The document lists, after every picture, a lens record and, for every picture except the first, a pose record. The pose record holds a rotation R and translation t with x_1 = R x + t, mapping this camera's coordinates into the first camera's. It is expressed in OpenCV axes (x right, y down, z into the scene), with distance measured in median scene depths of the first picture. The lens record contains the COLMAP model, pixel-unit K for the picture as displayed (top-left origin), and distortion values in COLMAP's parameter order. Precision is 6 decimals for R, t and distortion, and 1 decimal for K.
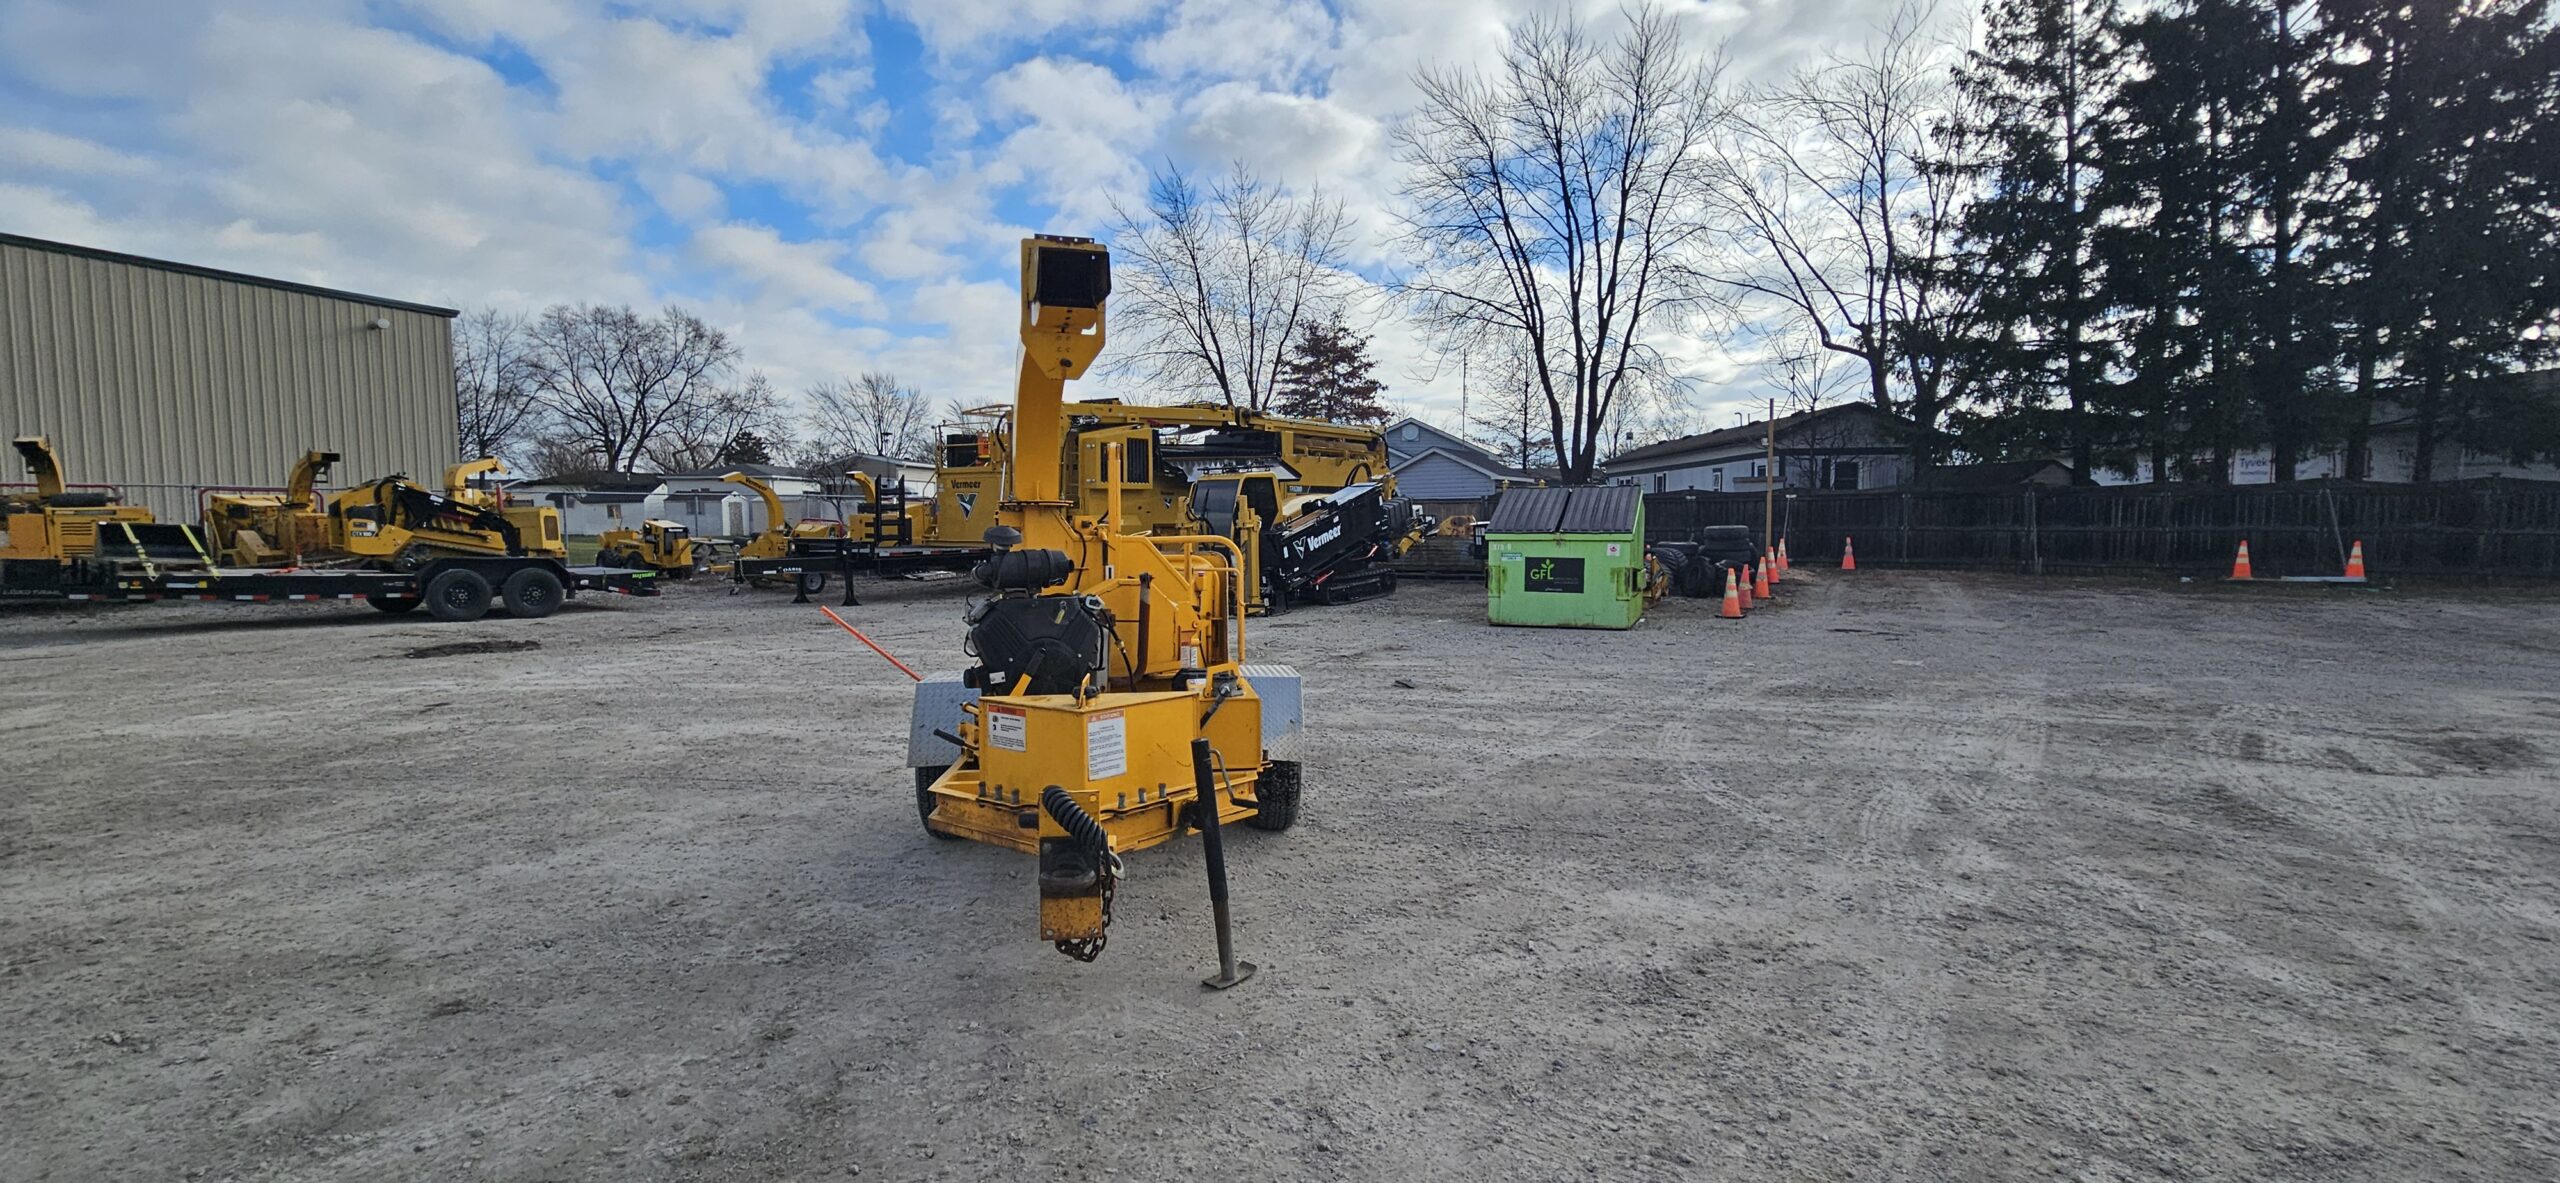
lens RADIAL K [[1053.6, 0, 1280.2], [0, 1053.6, 610.7], [0, 0, 1]] dist [-0.001648, 0.000695]
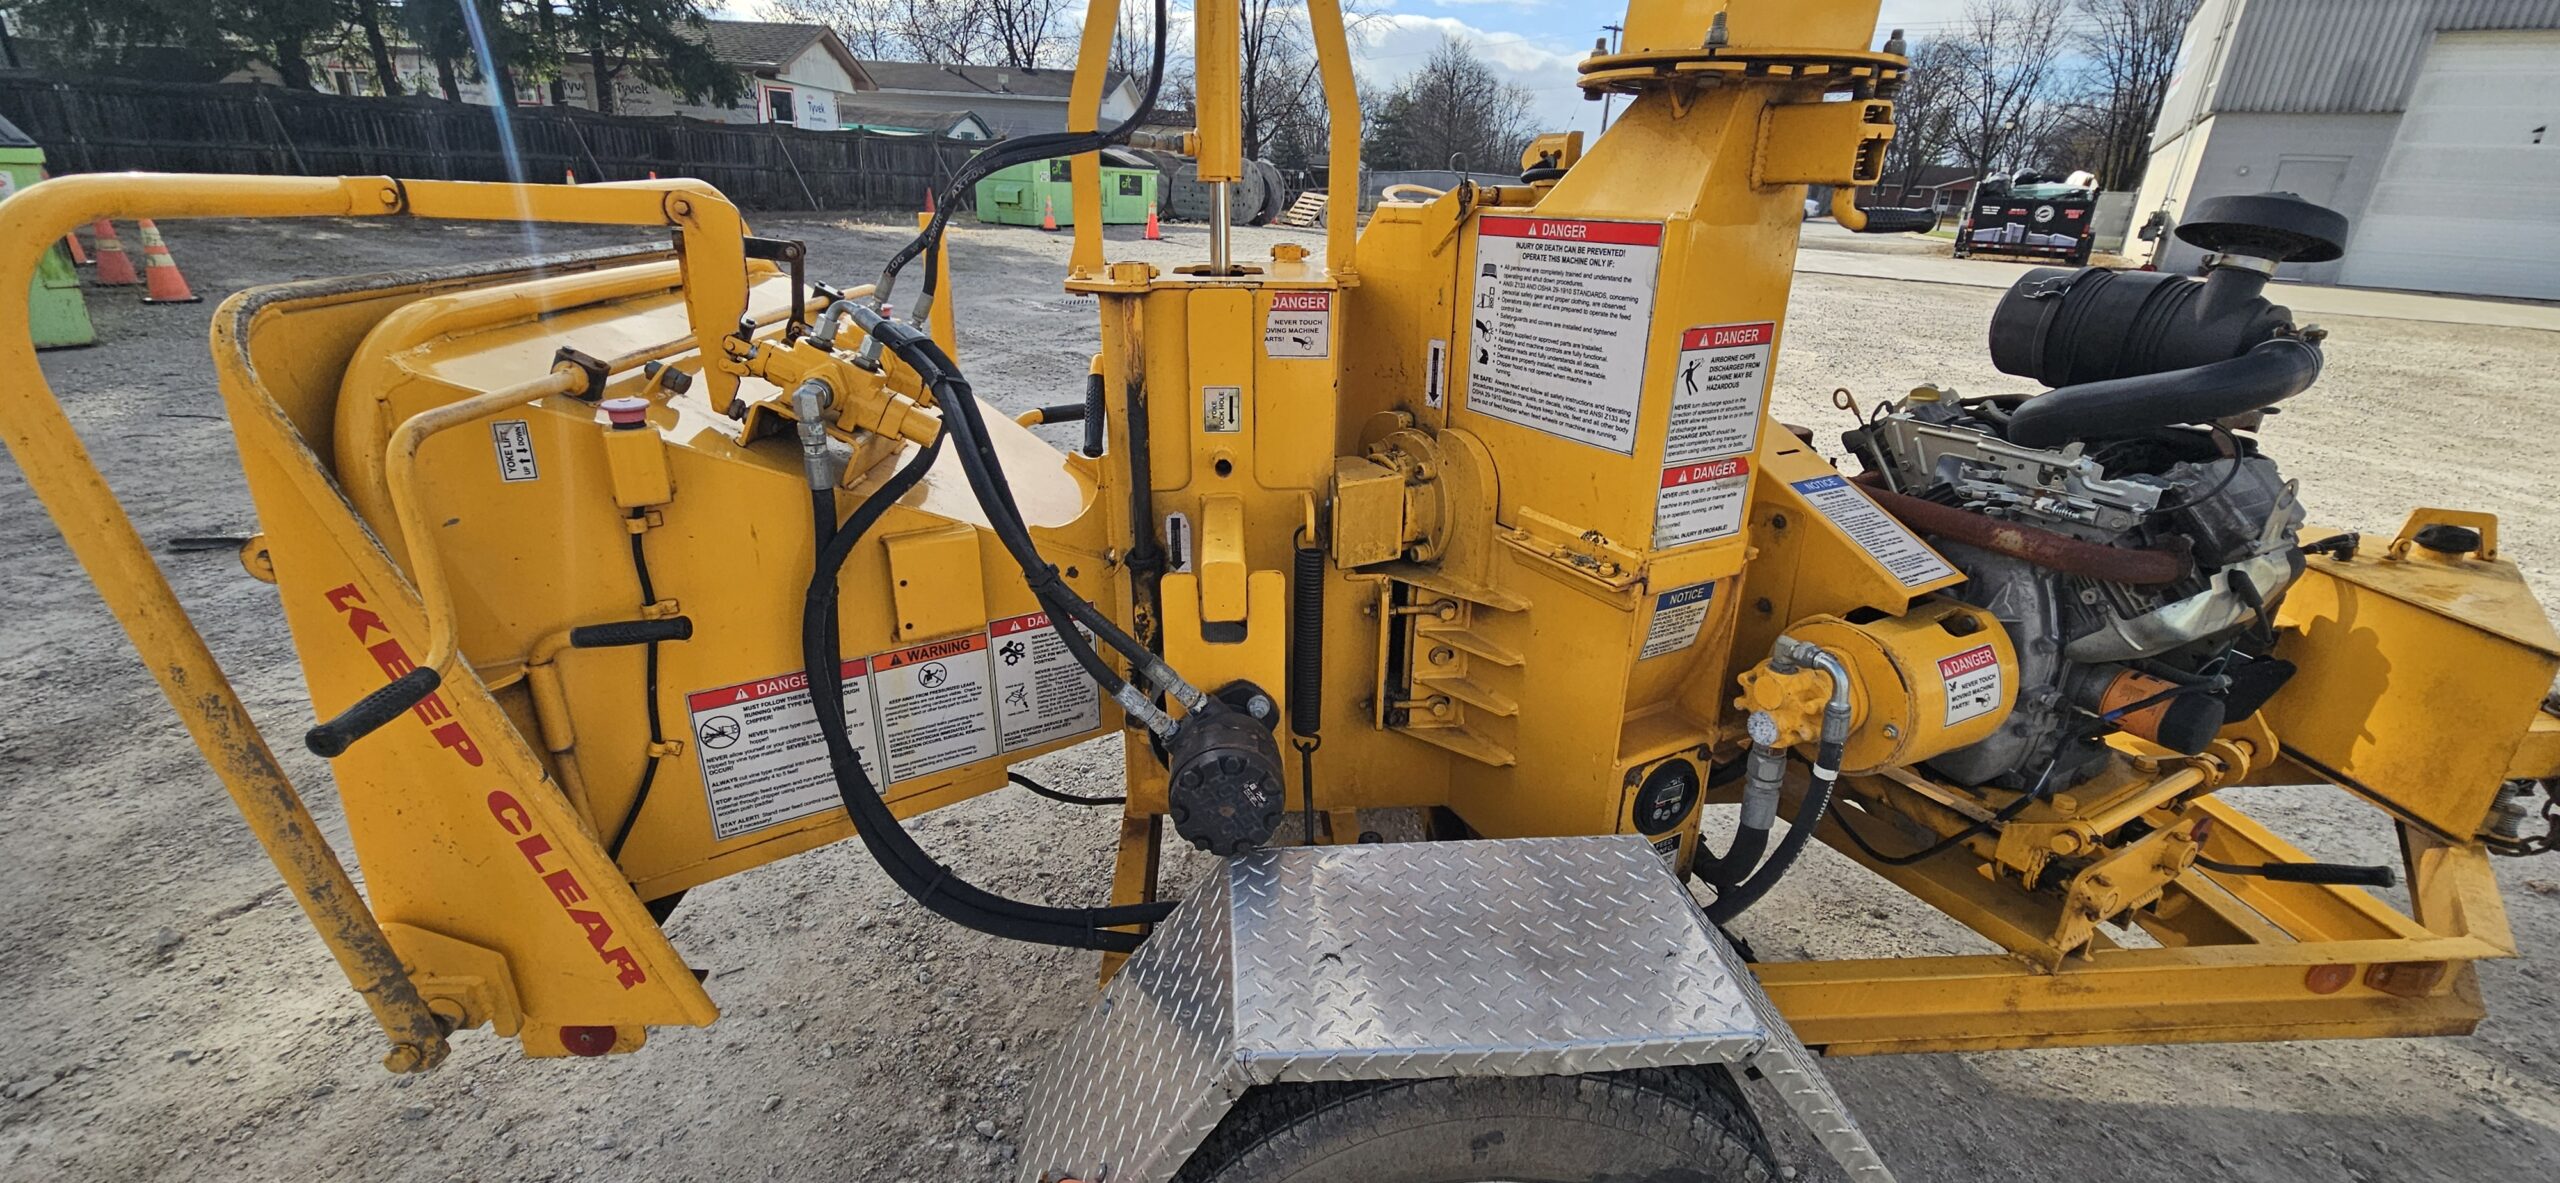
lens RADIAL K [[1053.6, 0, 1282.0], [0, 1053.6, 590.7], [0, 0, 1]] dist [-0.001648, 0.000695]
pose [[0.046838, -0.359282, 0.932053, -0.116302], [0.044636, 0.932898, 0.357365, -0.018834], [-0.997905, 0.024865, 0.059732, 0.249182]]
